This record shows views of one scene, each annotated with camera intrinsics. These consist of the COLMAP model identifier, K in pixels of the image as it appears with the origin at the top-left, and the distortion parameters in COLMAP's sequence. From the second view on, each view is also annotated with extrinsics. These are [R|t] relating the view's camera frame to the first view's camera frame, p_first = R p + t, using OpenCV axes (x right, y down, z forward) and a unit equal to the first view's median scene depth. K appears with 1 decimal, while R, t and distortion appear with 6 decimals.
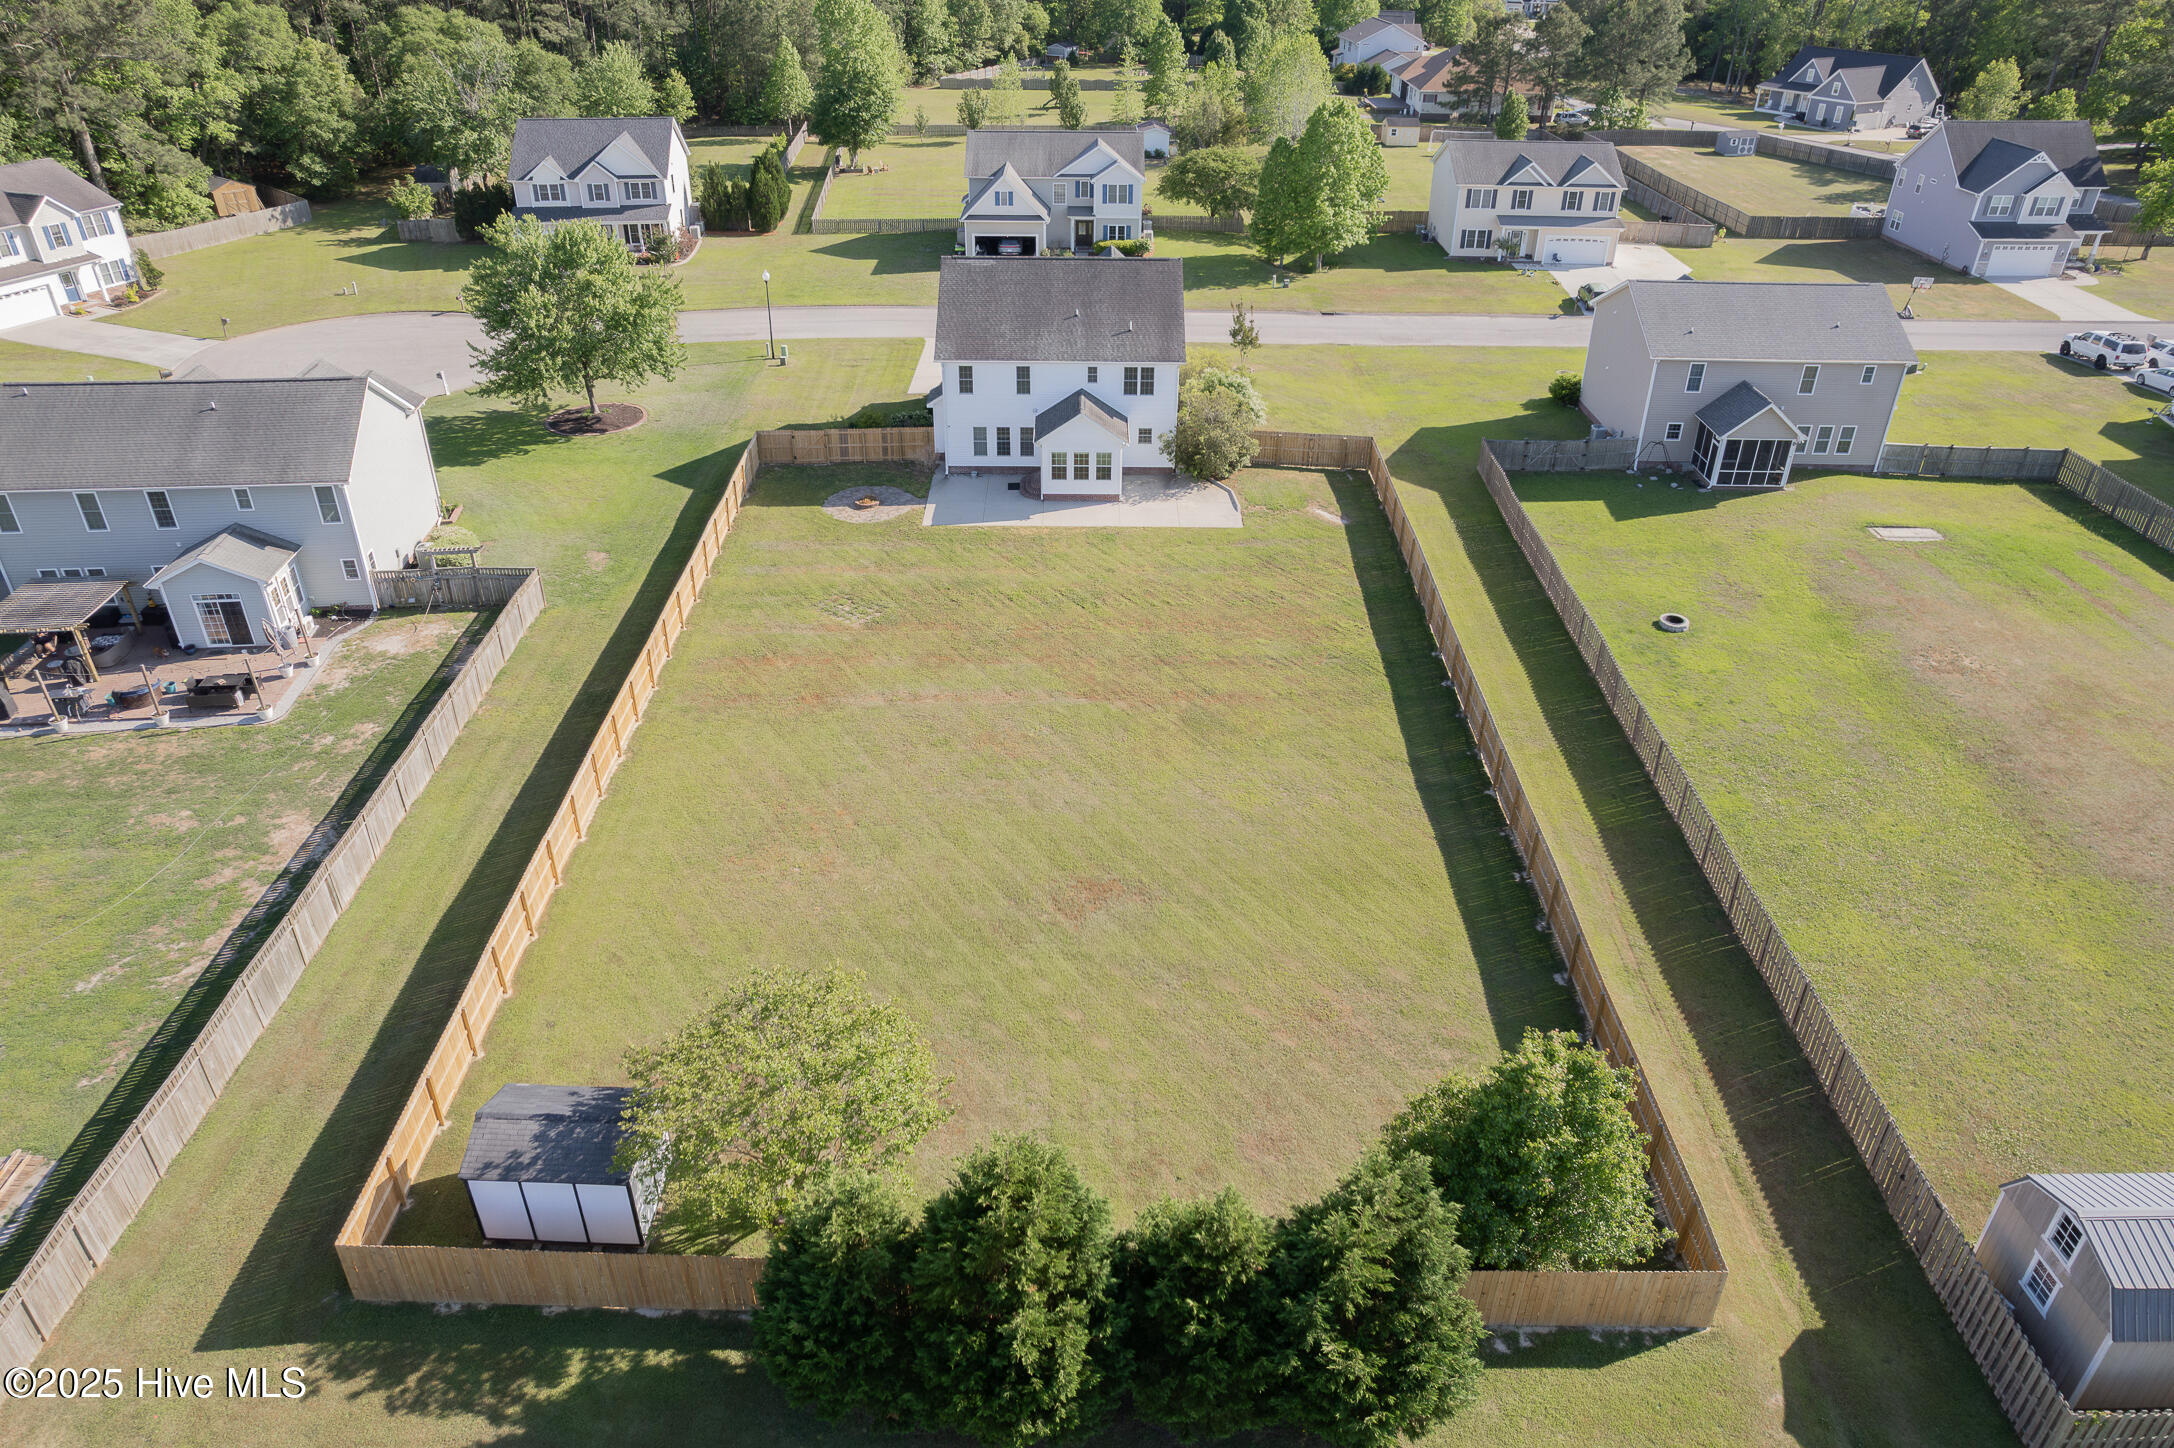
lens RADIAL K [[1389.1, 0, 1088.9], [0, 1389.1, 698.0], [0, 0, 1]] dist [-0.073062, 0.081086]
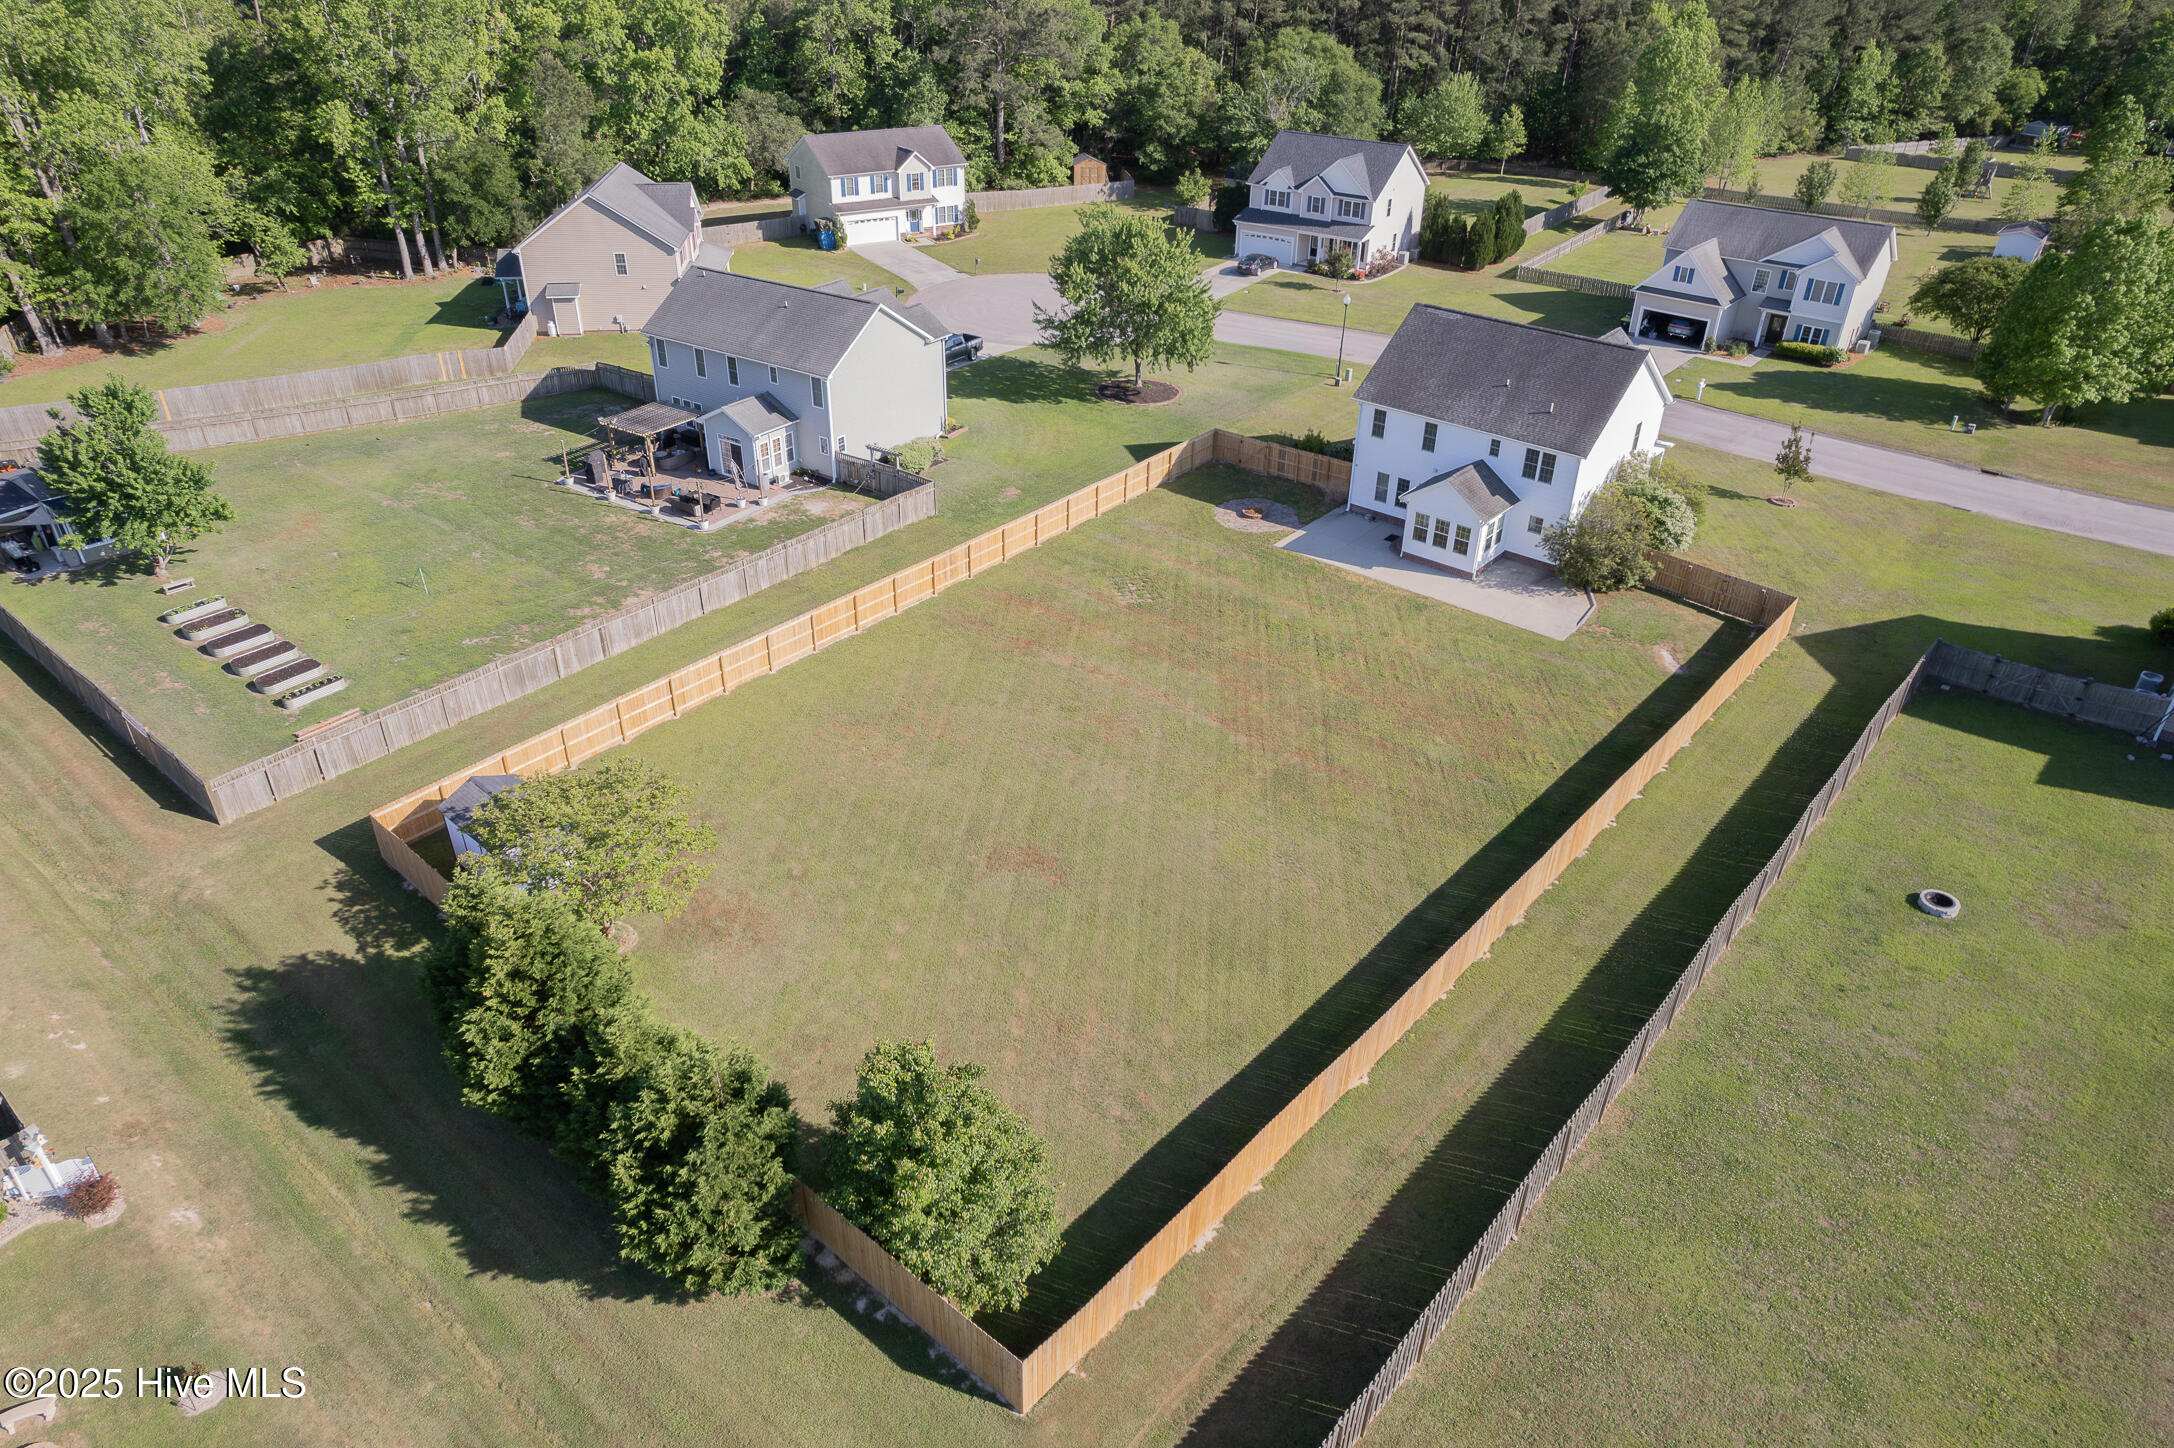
lens RADIAL K [[1389.1, 0, 1090.5], [0, 1389.1, 729.9], [0, 0, 1]] dist [-0.073062, 0.081086]
pose [[0.765618, 0.341017, -0.545468, 0.383300], [-0.340880, 0.934161, 0.105562, -0.055509], [0.545554, 0.105119, 0.831457, 0.064456]]
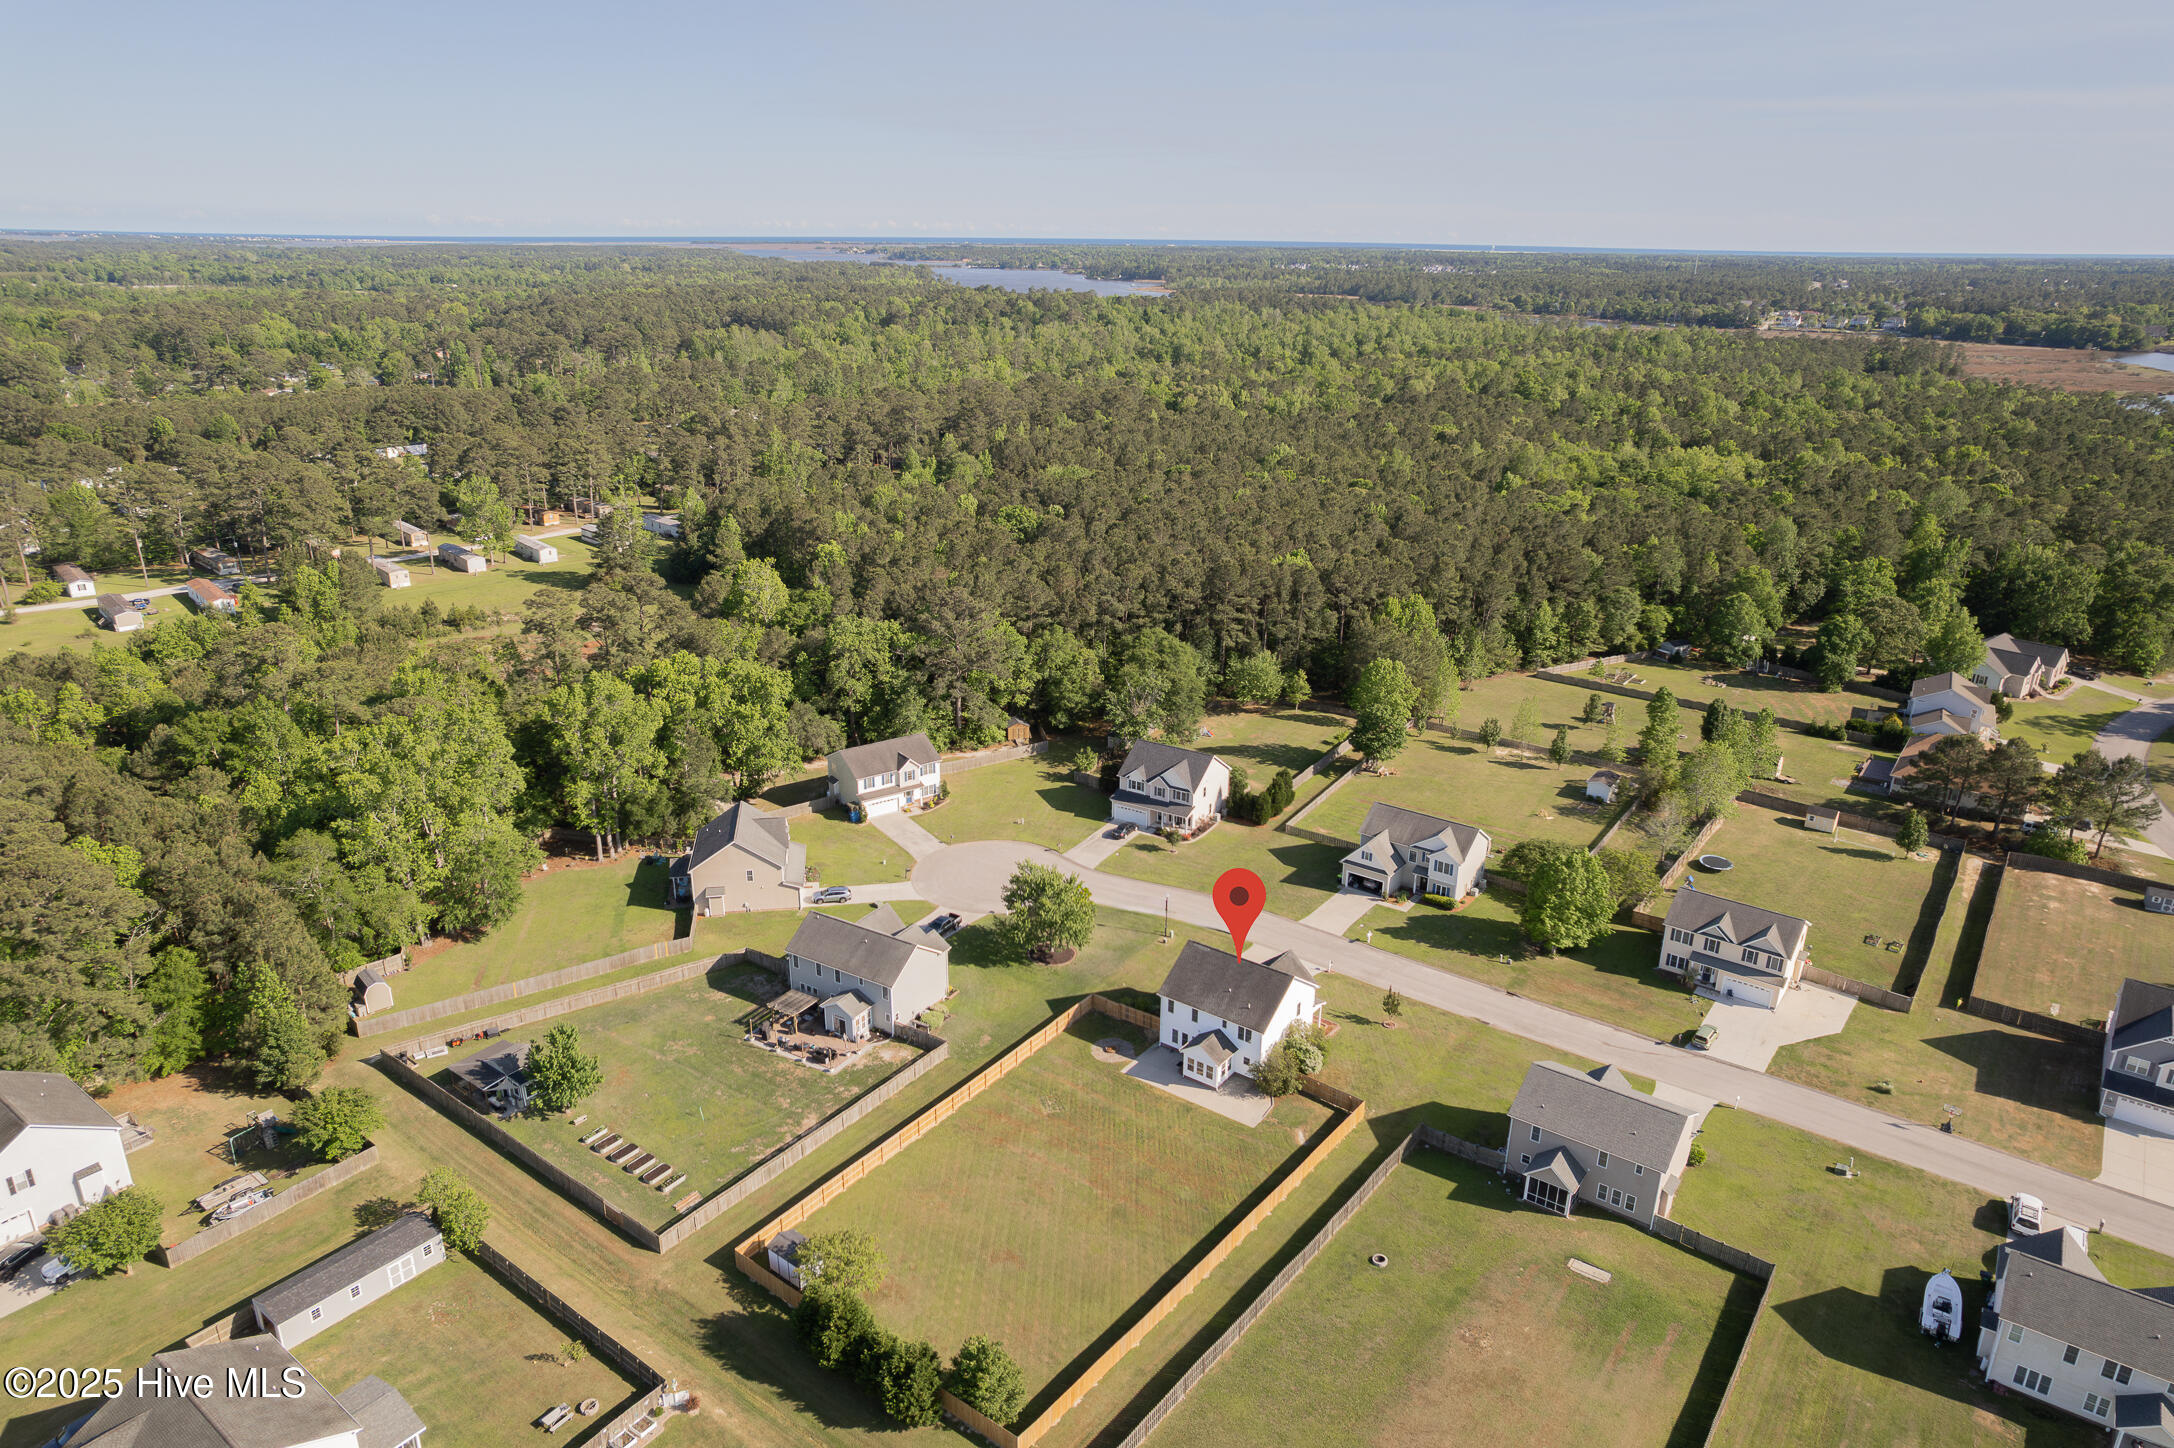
lens RADIAL K [[1389.1, 0, 1090.7], [0, 1389.1, 732.7], [0, 0, 1]] dist [-0.073062, 0.081086]
pose [[0.801388, 0.205814, -0.561620, 0.886380], [-0.312694, 0.944571, -0.100038, -0.373463], [0.509901, 0.255784, 0.821325, -0.844222]]
